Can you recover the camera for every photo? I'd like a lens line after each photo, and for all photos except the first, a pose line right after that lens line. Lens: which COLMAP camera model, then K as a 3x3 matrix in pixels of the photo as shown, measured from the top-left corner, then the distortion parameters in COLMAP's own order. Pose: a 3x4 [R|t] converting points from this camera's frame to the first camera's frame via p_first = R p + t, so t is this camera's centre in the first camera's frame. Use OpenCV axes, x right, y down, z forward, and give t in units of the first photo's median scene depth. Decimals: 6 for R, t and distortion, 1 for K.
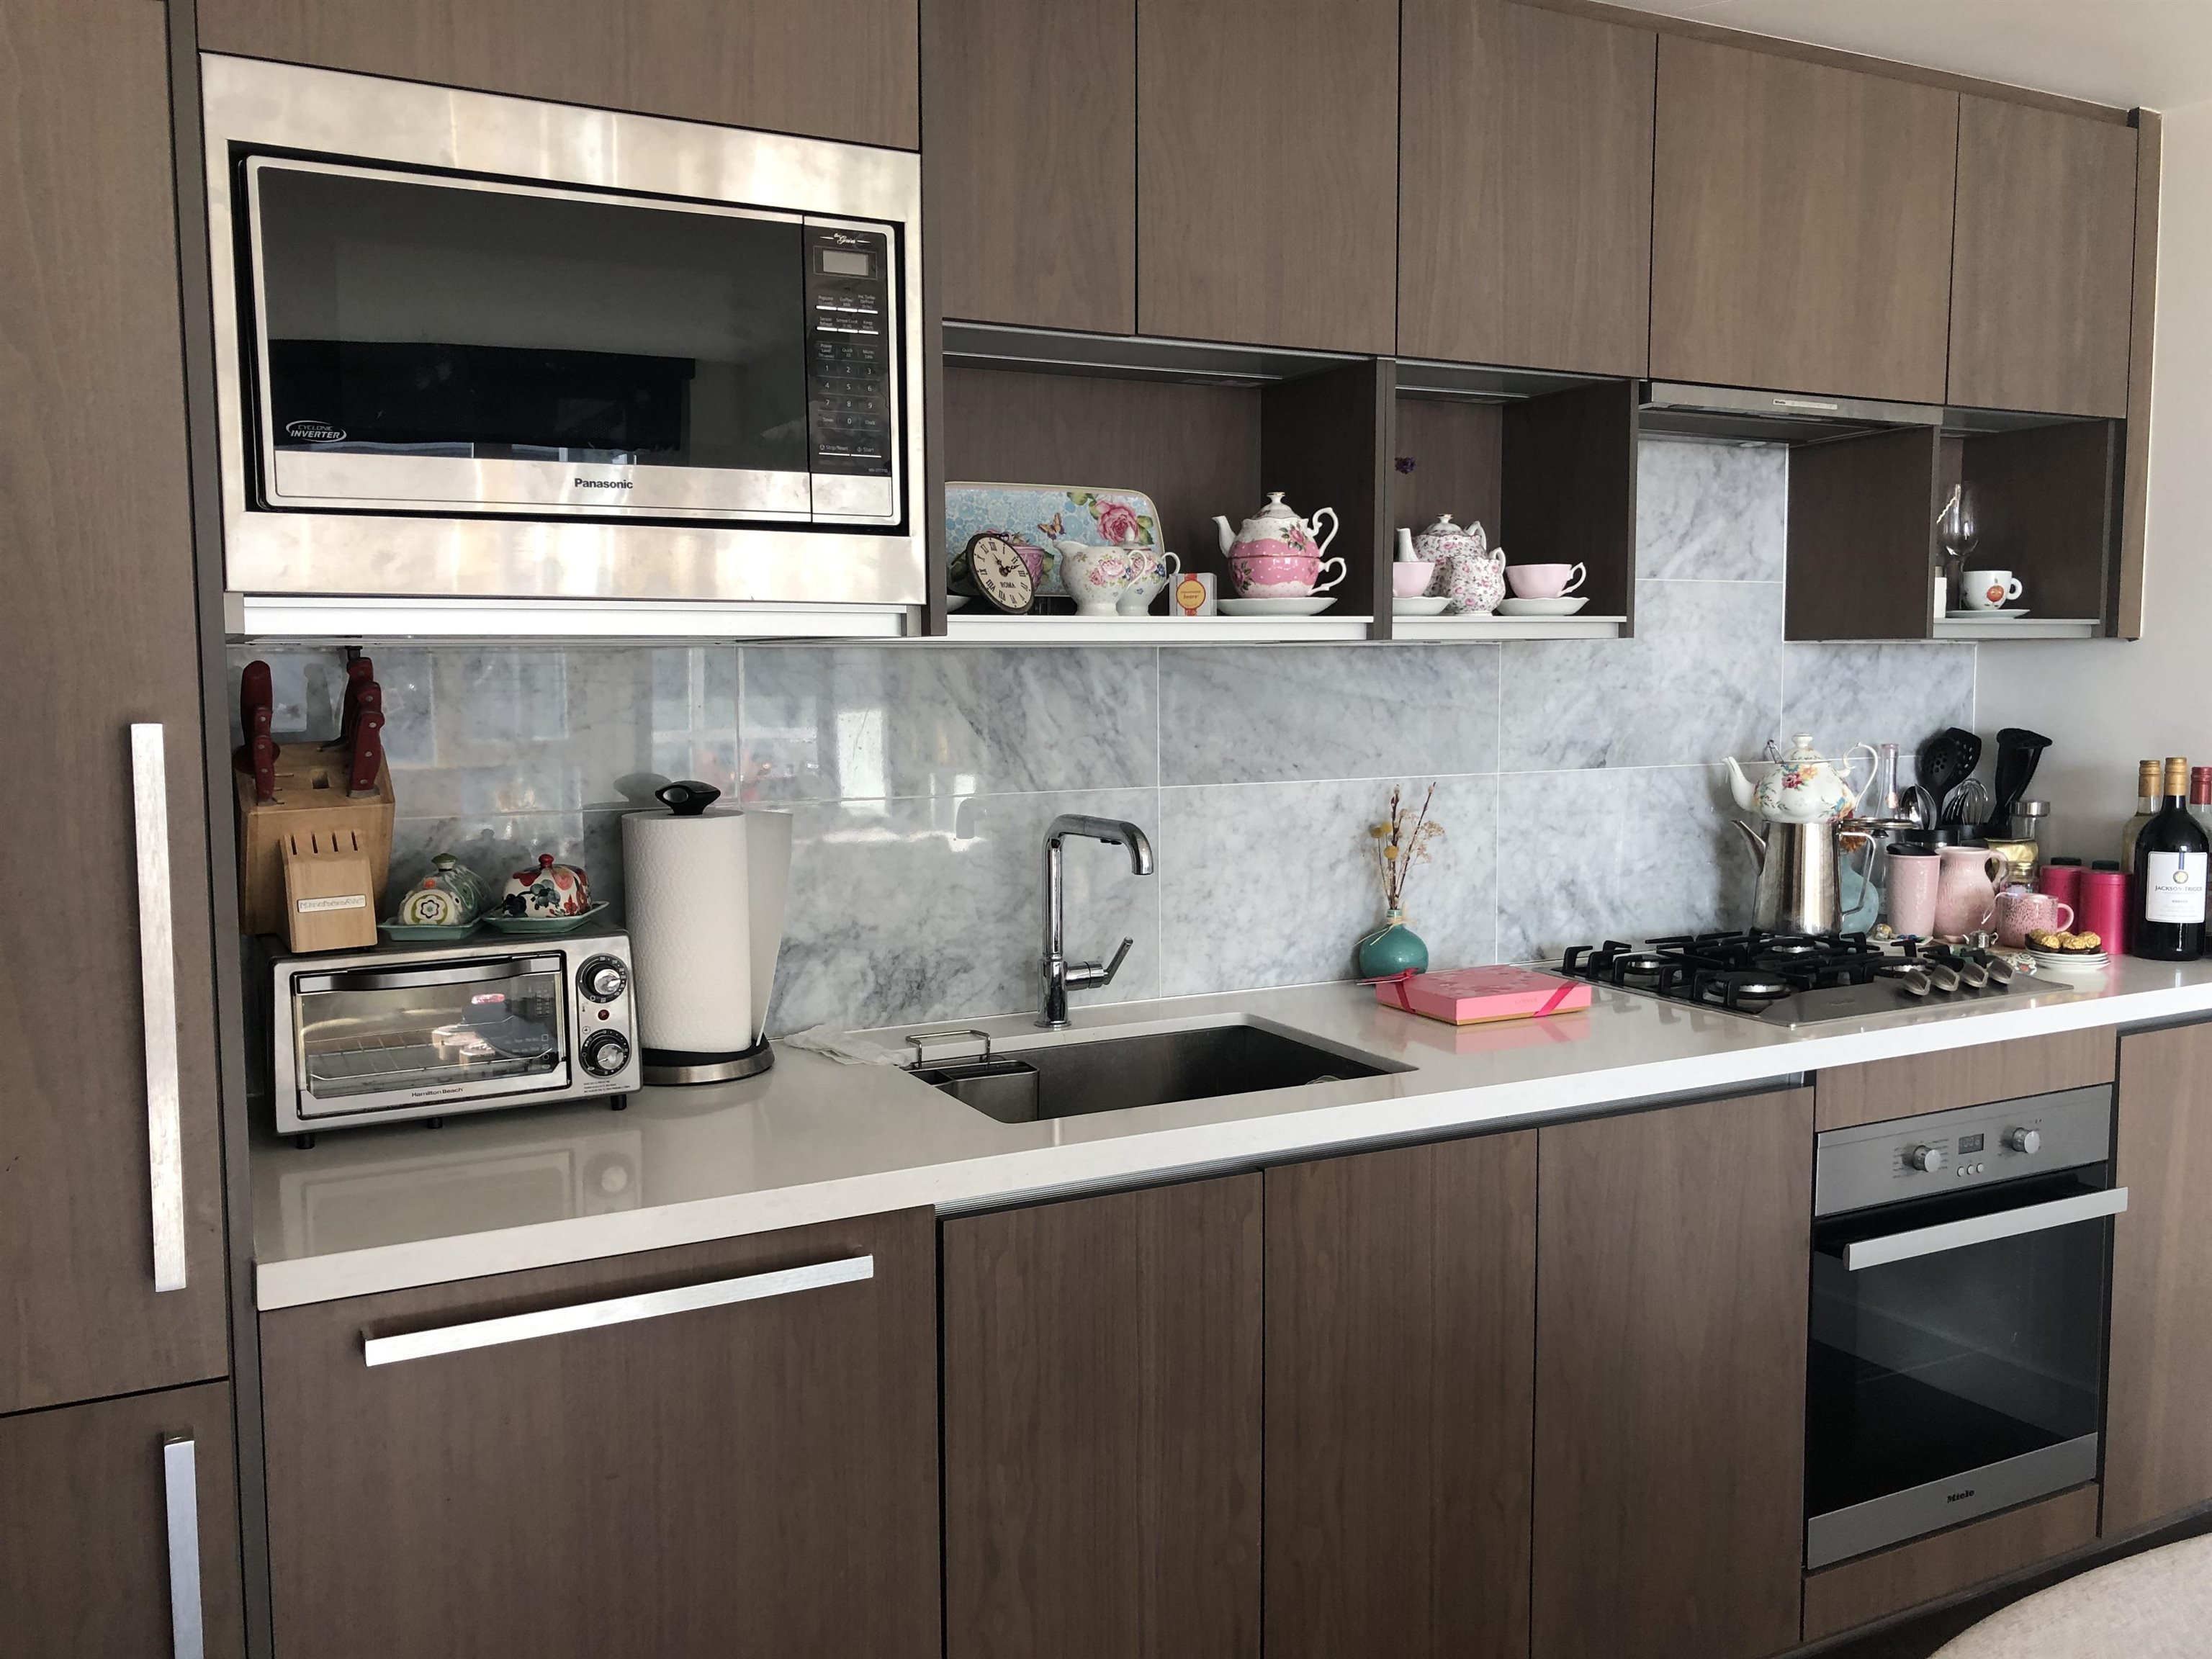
lens RADIAL K [[1807.2, 0, 1081.0], [0, 1807.2, 845.0], [0, 0, 1]] dist [0.027883, -0.047985]
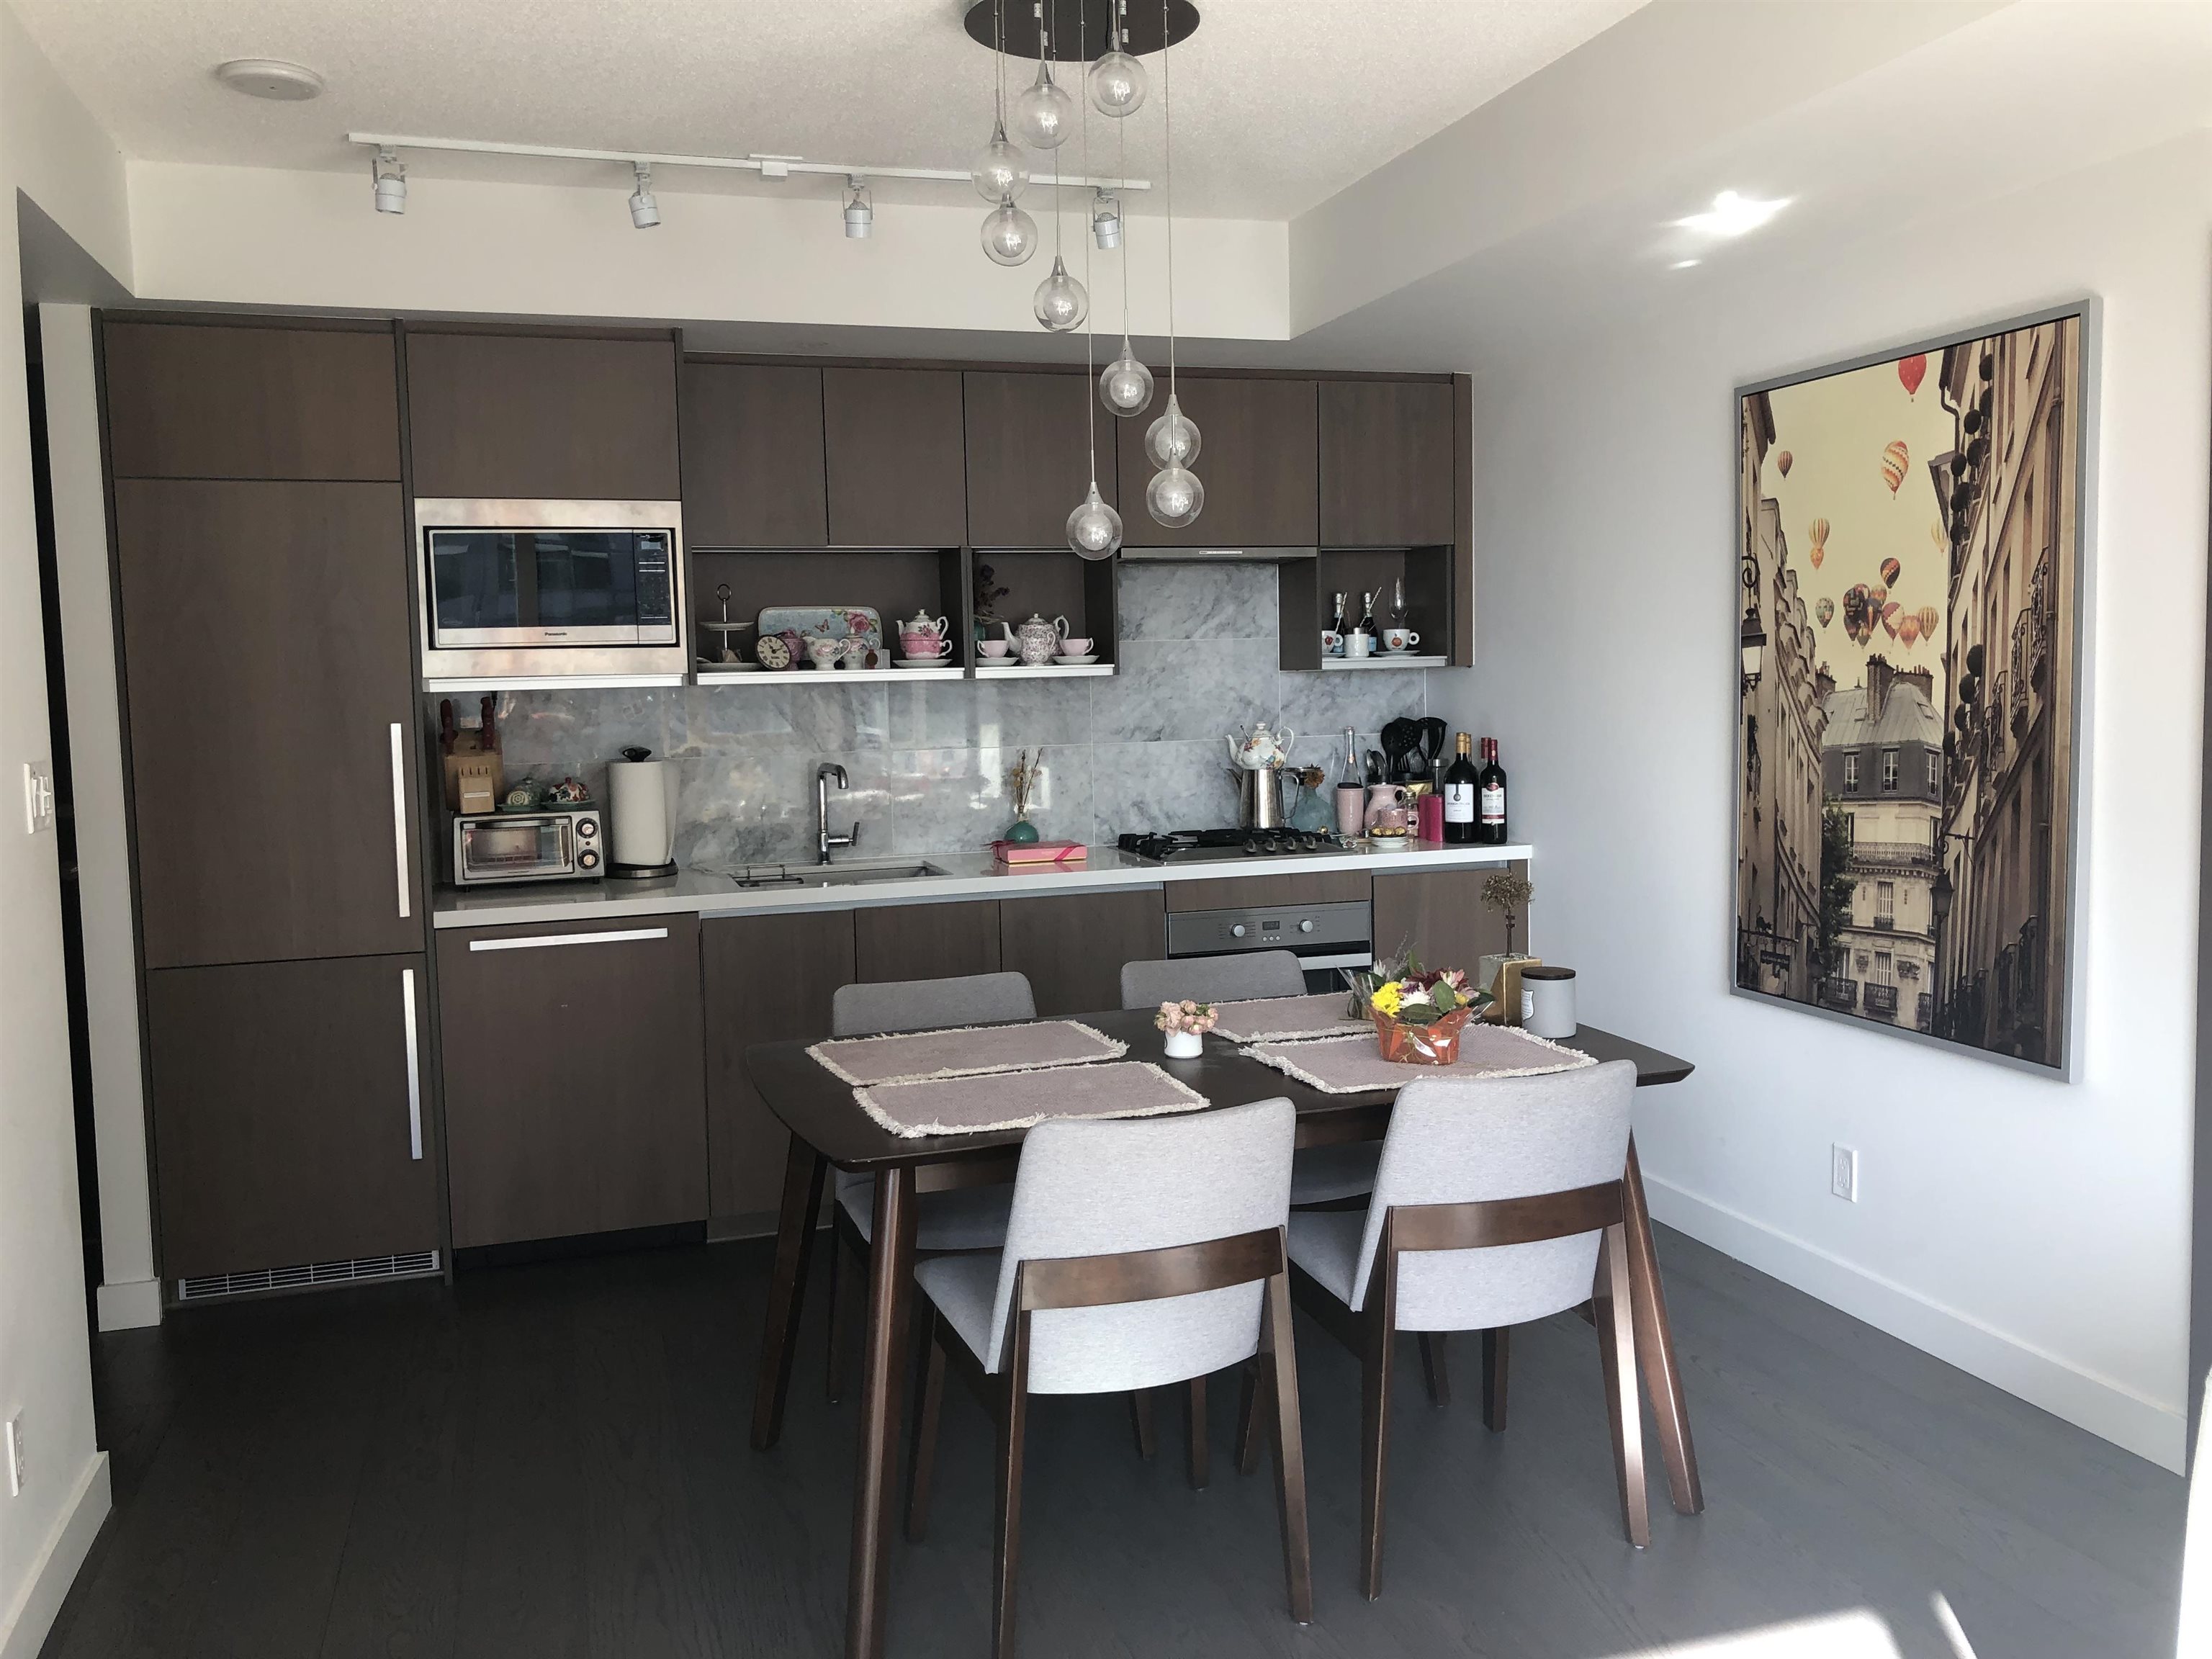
lens RADIAL K [[1807.2, 0, 1117.2], [0, 1807.2, 821.3], [0, 0, 1]] dist [0.027883, -0.047985]
pose [[0.987389, -0.002641, -0.158289, 0.672508], [0.000454, 0.999904, -0.013850, 0.081697], [0.158310, 0.013603, 0.987296, -1.045512]]
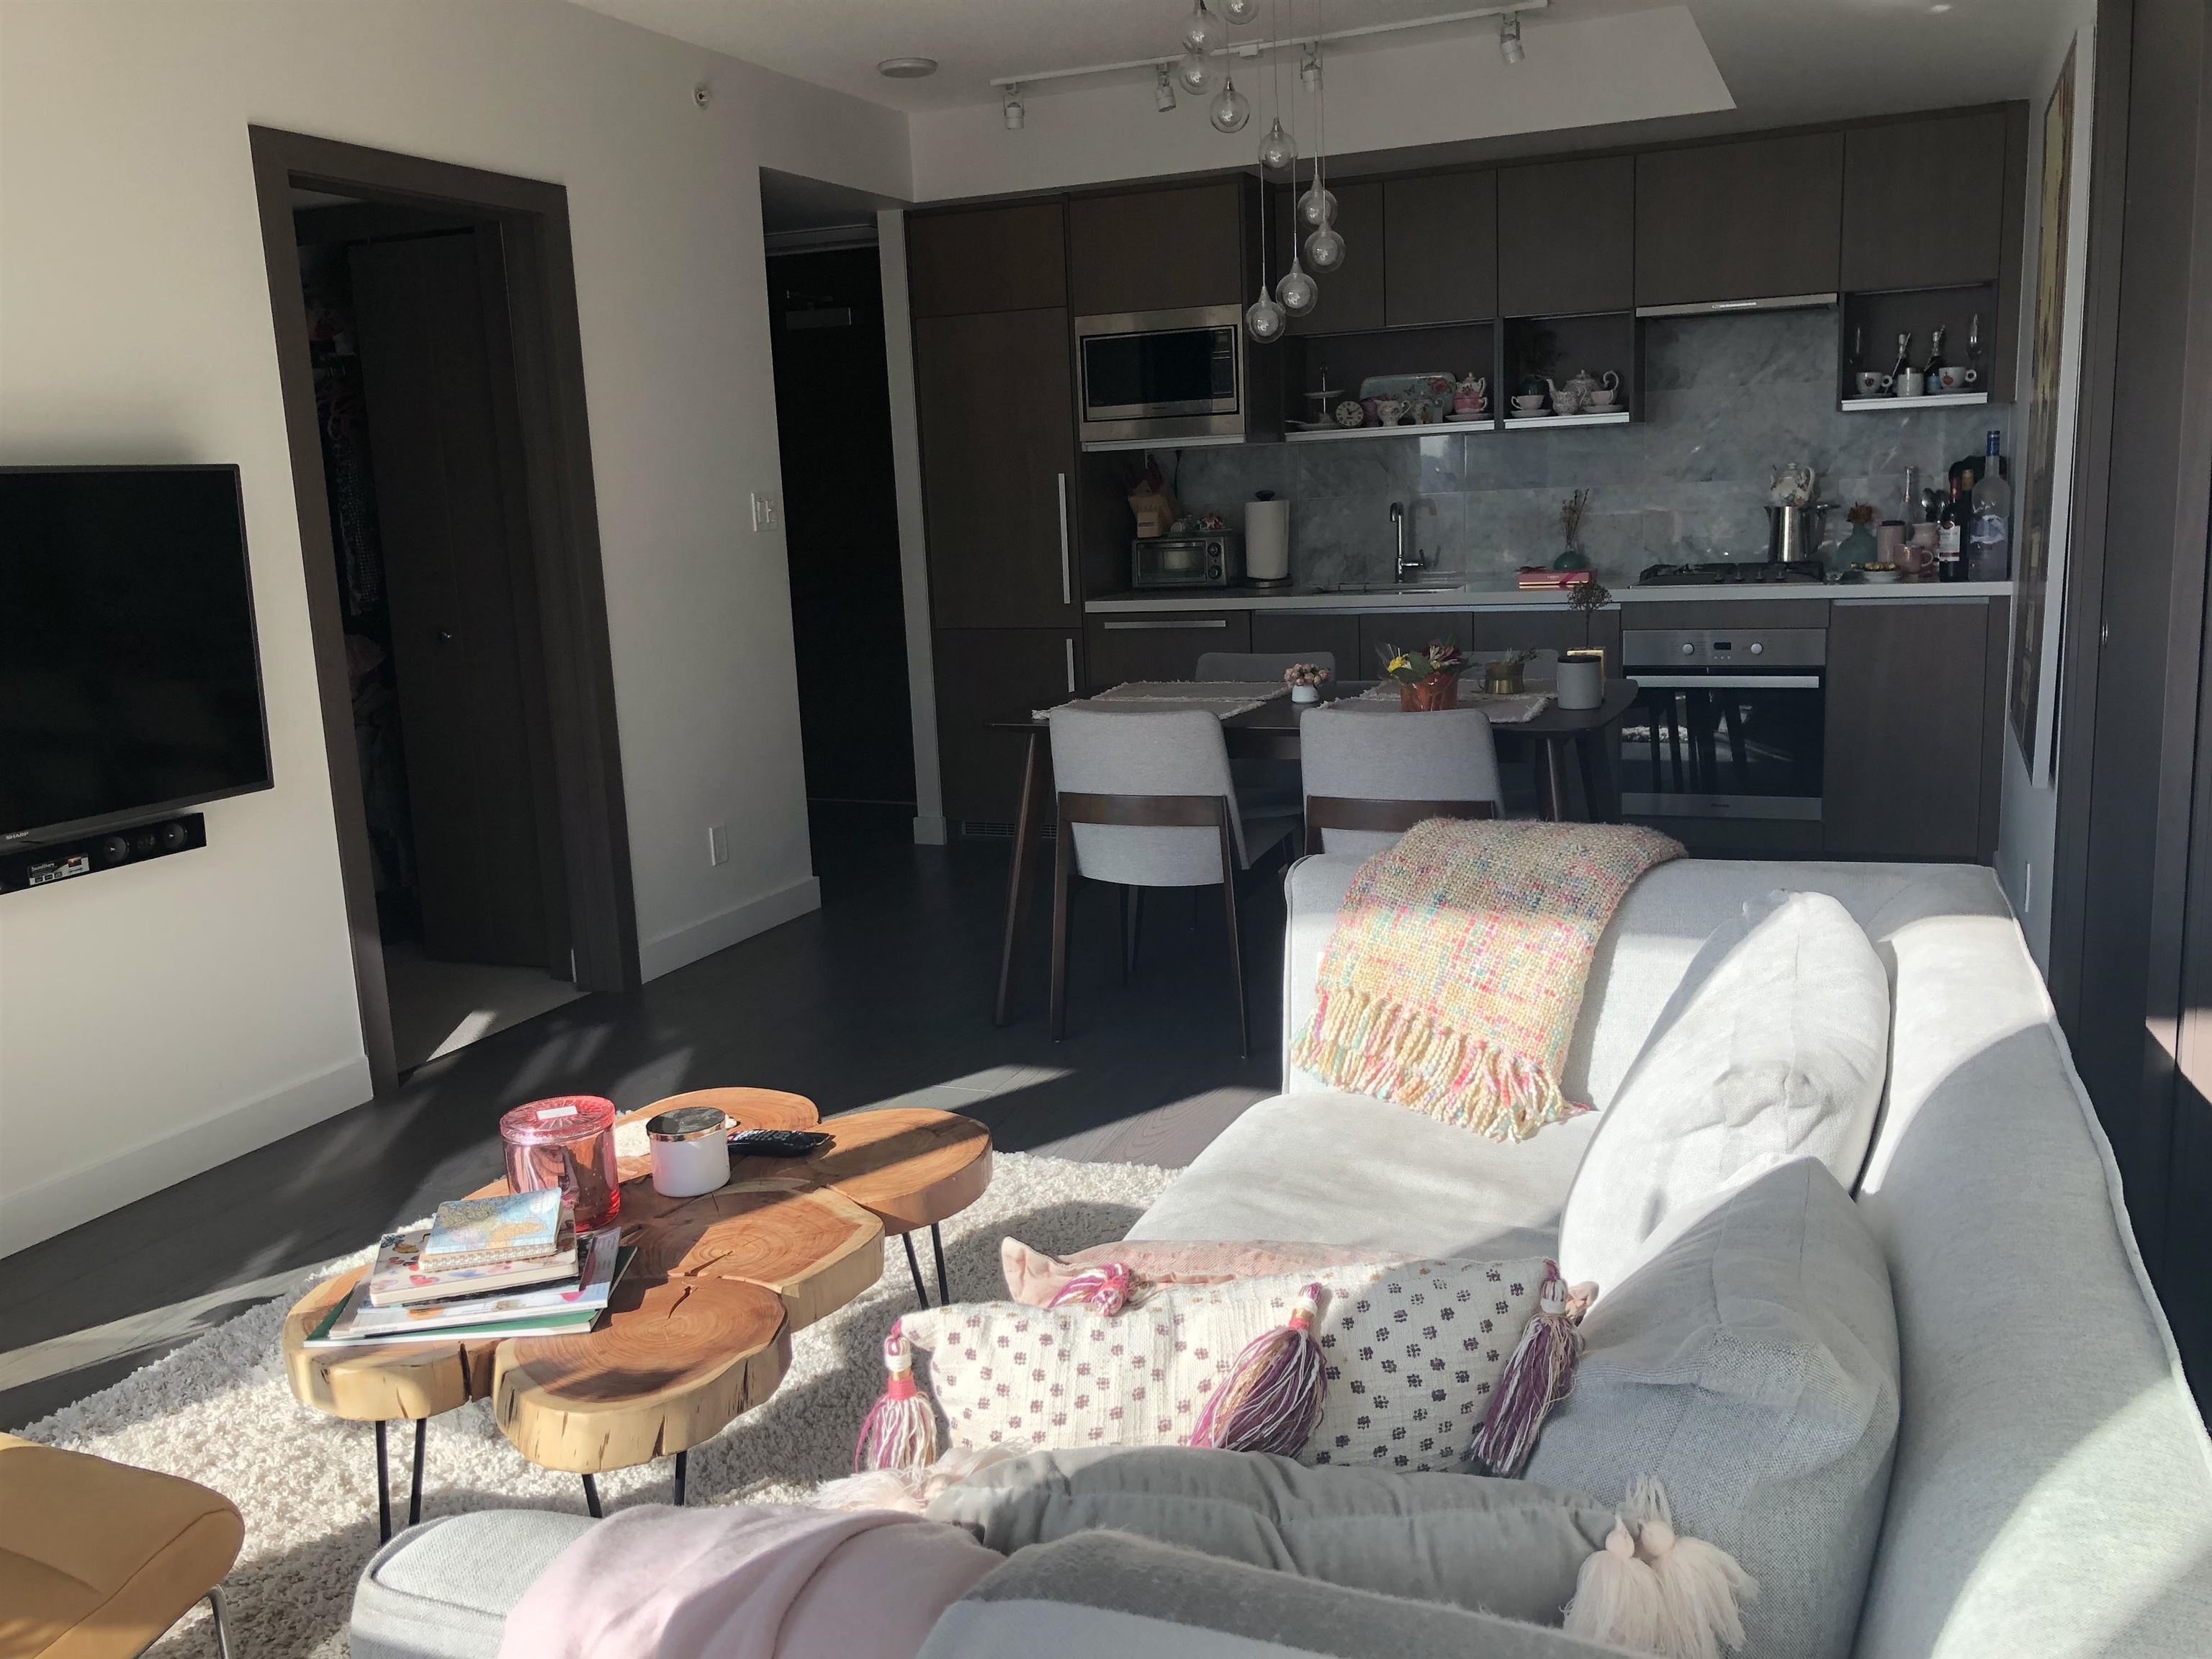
lens RADIAL K [[1807.2, 0, 1107.3], [0, 1807.2, 835.2], [0, 0, 1]] dist [0.027883, -0.047985]
pose [[0.648366, 0.126716, -0.750710, 1.806530], [-0.033771, 0.989868, 0.137918, 0.118963], [0.760580, -0.064069, 0.646076, -1.109865]]
